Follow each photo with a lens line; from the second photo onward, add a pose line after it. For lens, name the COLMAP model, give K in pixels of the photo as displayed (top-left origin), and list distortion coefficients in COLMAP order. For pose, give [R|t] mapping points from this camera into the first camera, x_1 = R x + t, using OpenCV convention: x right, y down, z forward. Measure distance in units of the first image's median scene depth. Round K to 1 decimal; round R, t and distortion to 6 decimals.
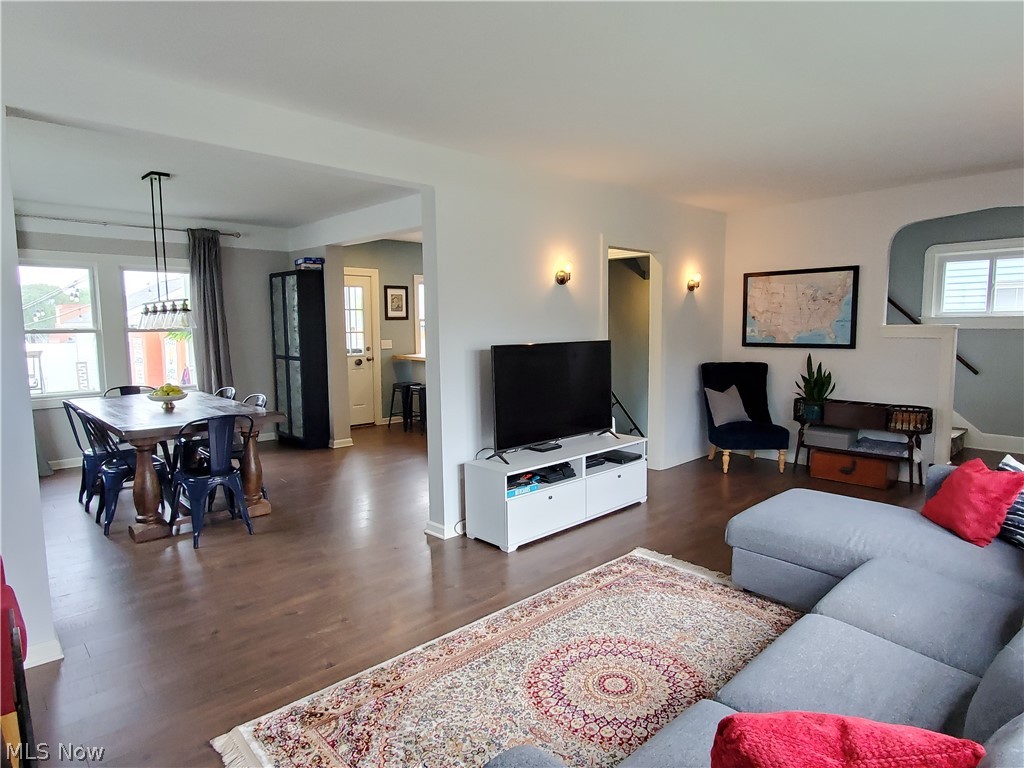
lens RADIAL K [[598.1, 0, 534.4], [0, 598.1, 378.0], [0, 0, 1]] dist [0.004015, -0.000263]
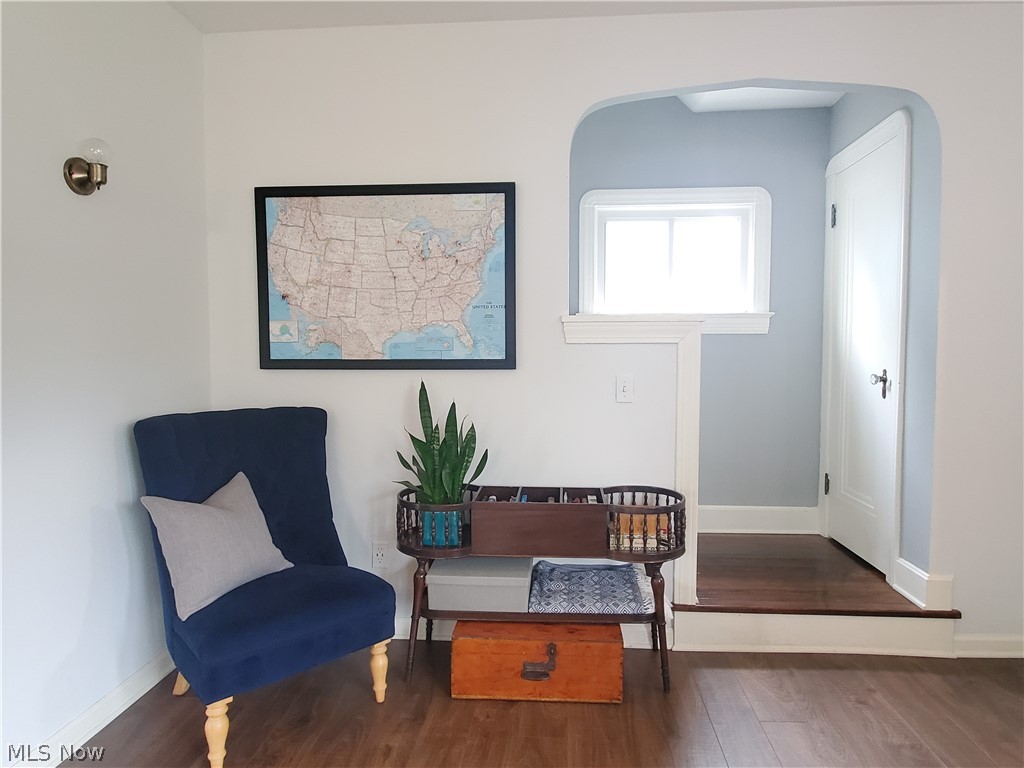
lens RADIAL K [[598.1, 0, 516.6], [0, 598.1, 388.5], [0, 0, 1]] dist [0.004015, -0.000263]
pose [[0.760207, -0.036293, 0.648667, 0.237679], [0.056167, 0.998372, -0.009967, -0.028774], [-0.647249, 0.044010, 0.761007, 0.639909]]
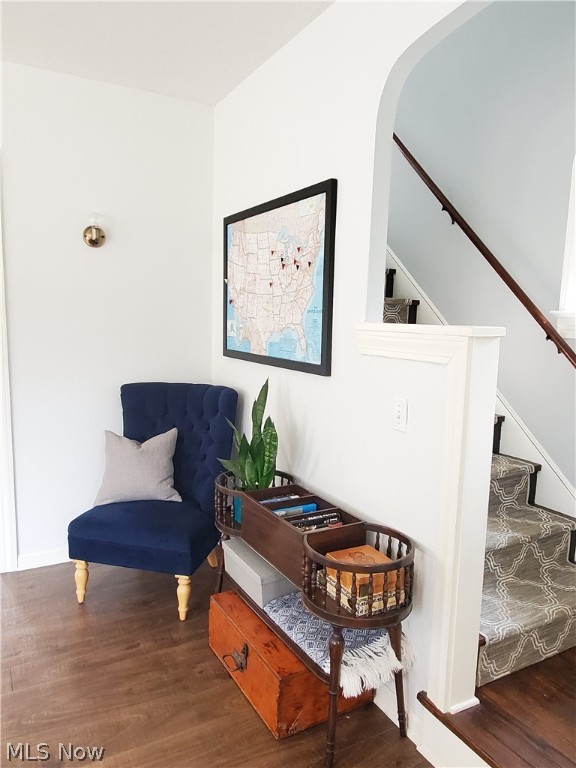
lens RADIAL K [[554.7, 0, 310.9], [0, 554.7, 398.5], [0, 0, 1]] dist [0.002890, 0.009560]
pose [[0.963086, 0.062716, -0.261788, 0.612547], [-0.045517, 0.996419, 0.071259, -0.059057], [0.265319, -0.056713, 0.962491, 0.589278]]
